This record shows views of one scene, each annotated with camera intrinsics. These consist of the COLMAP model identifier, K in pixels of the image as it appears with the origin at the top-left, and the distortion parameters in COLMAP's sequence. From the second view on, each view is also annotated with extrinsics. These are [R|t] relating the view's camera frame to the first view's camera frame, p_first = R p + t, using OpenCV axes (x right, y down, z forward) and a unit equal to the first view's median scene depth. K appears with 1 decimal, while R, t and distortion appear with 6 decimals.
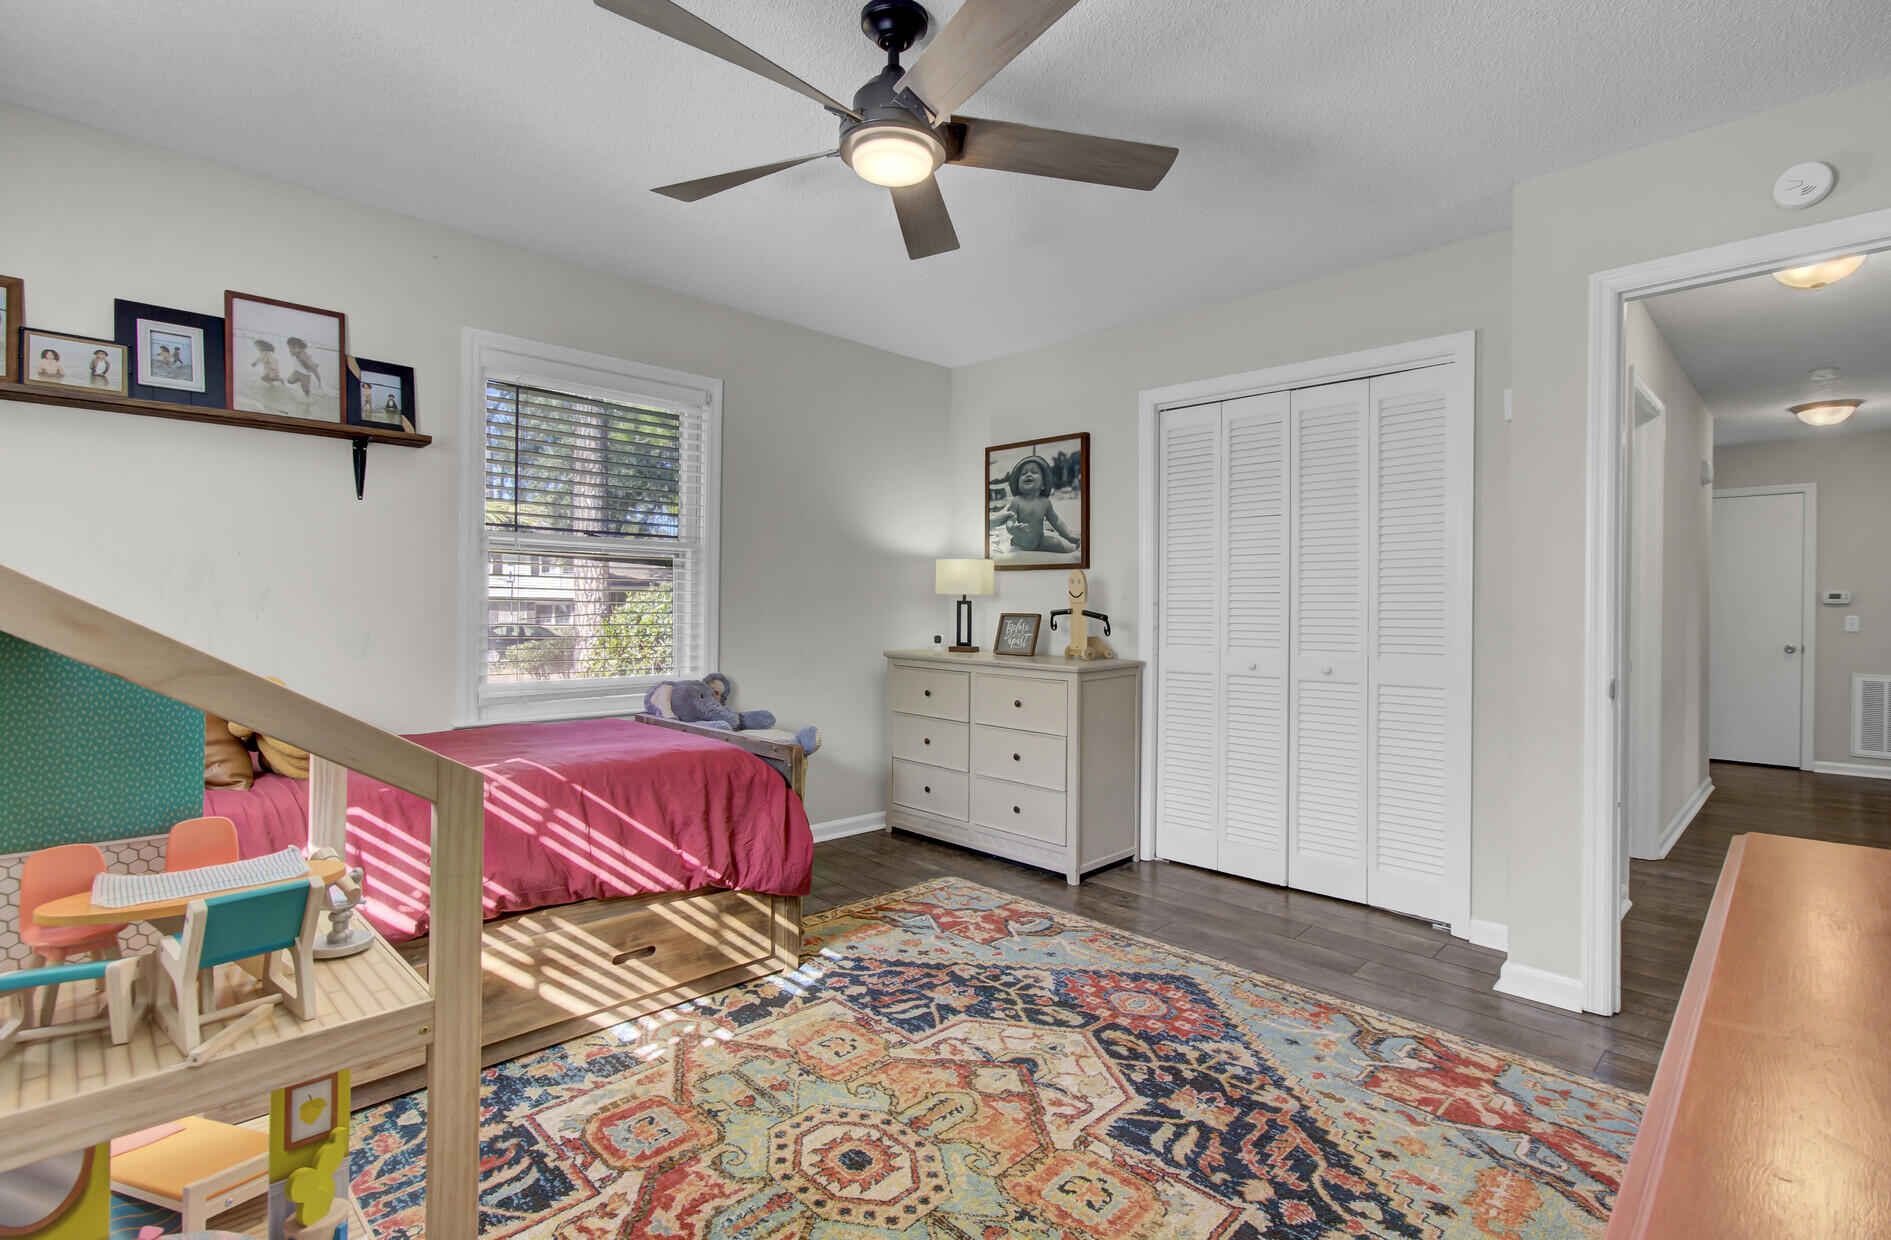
lens RADIAL K [[876.2, 0, 949.0], [0, 876.2, 618.2], [0, 0, 1]] dist [-0.035782, 0.040715]
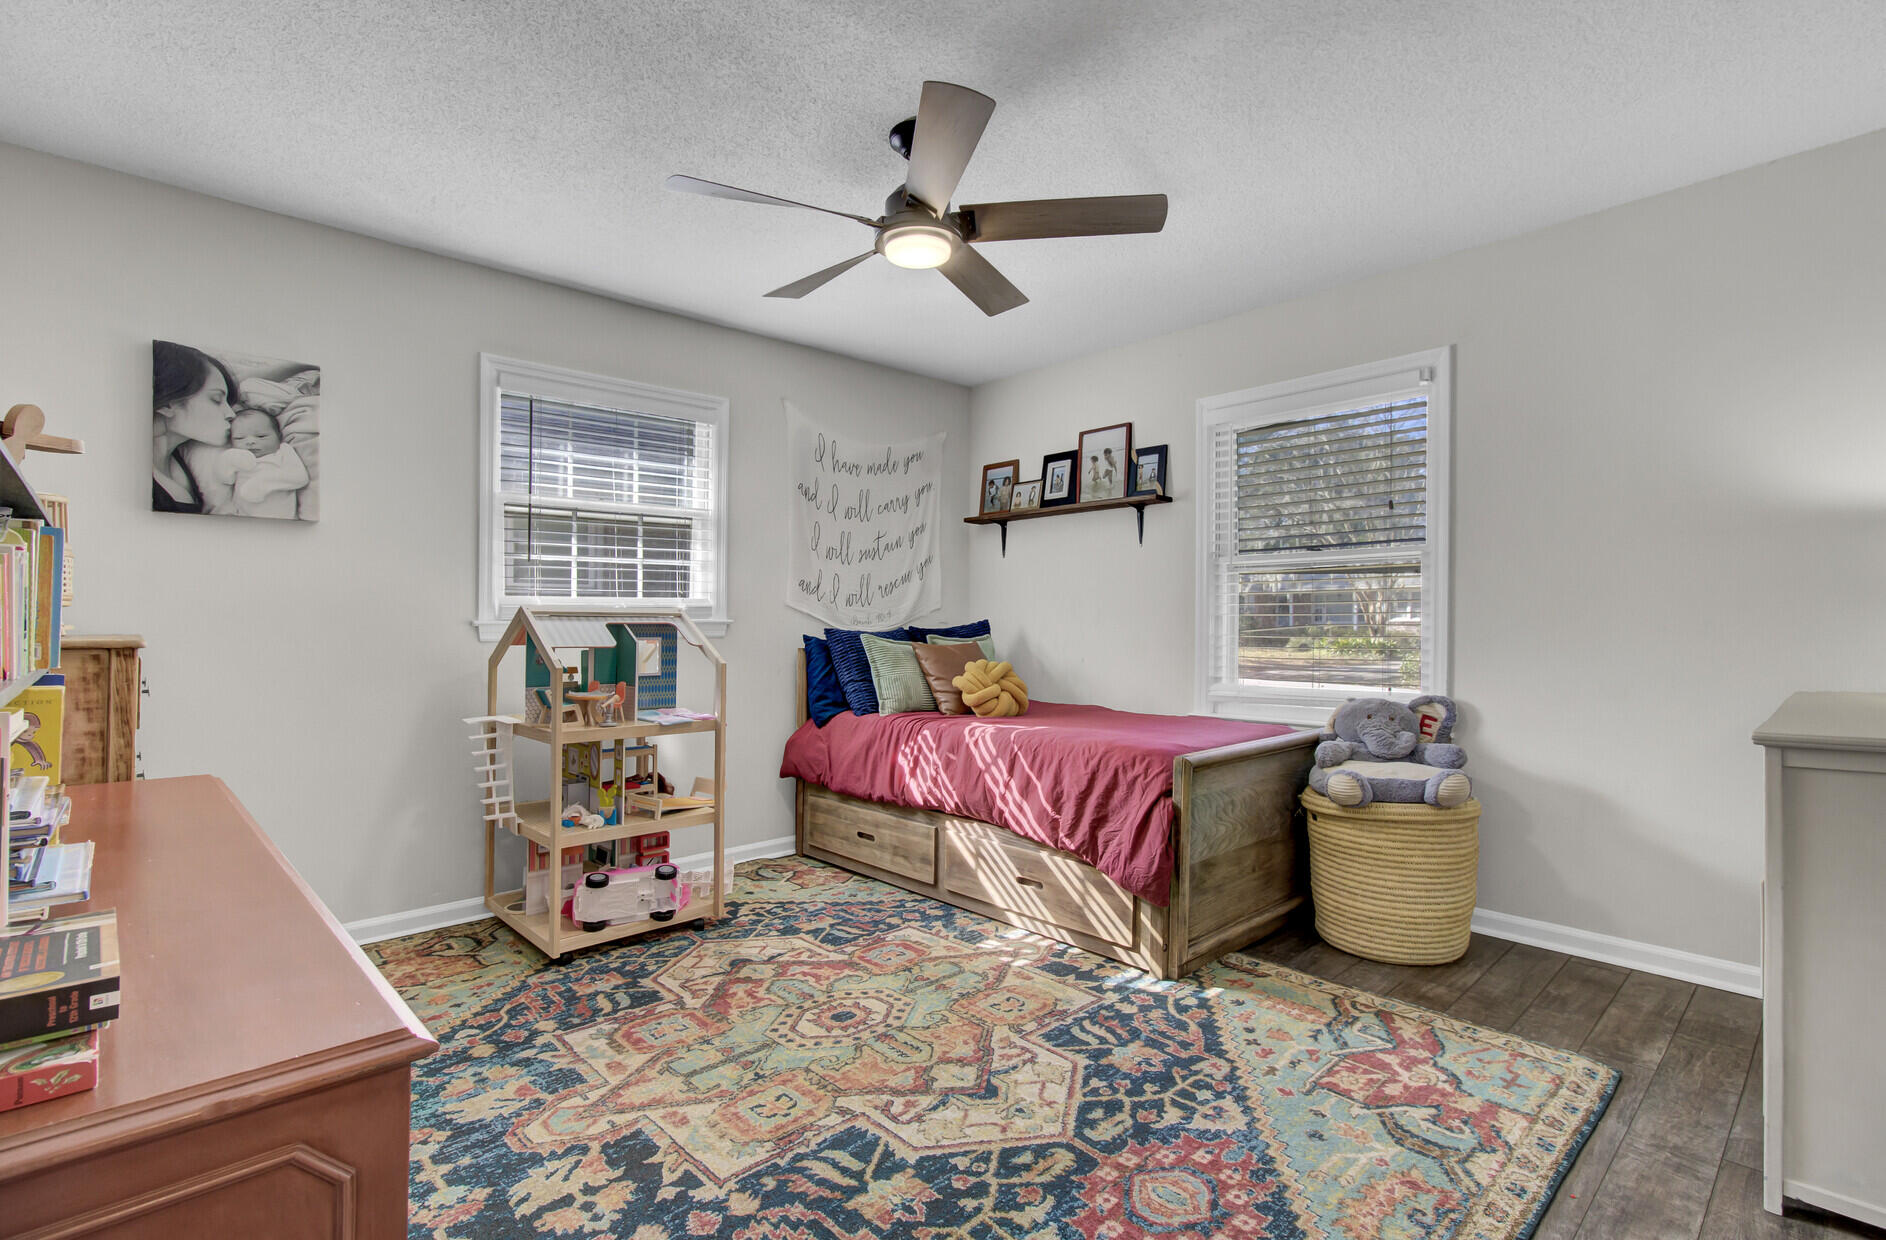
lens RADIAL K [[873.9, 0, 946.5], [0, 873.9, 618.3], [0, 0, 1]] dist [-0.035782, 0.040715]
pose [[-0.021302, -0.013827, -0.999677, 0.913608], [-0.009679, 0.999860, -0.013624, 0.005829], [0.999726, 0.009385, -0.021433, 0.850613]]
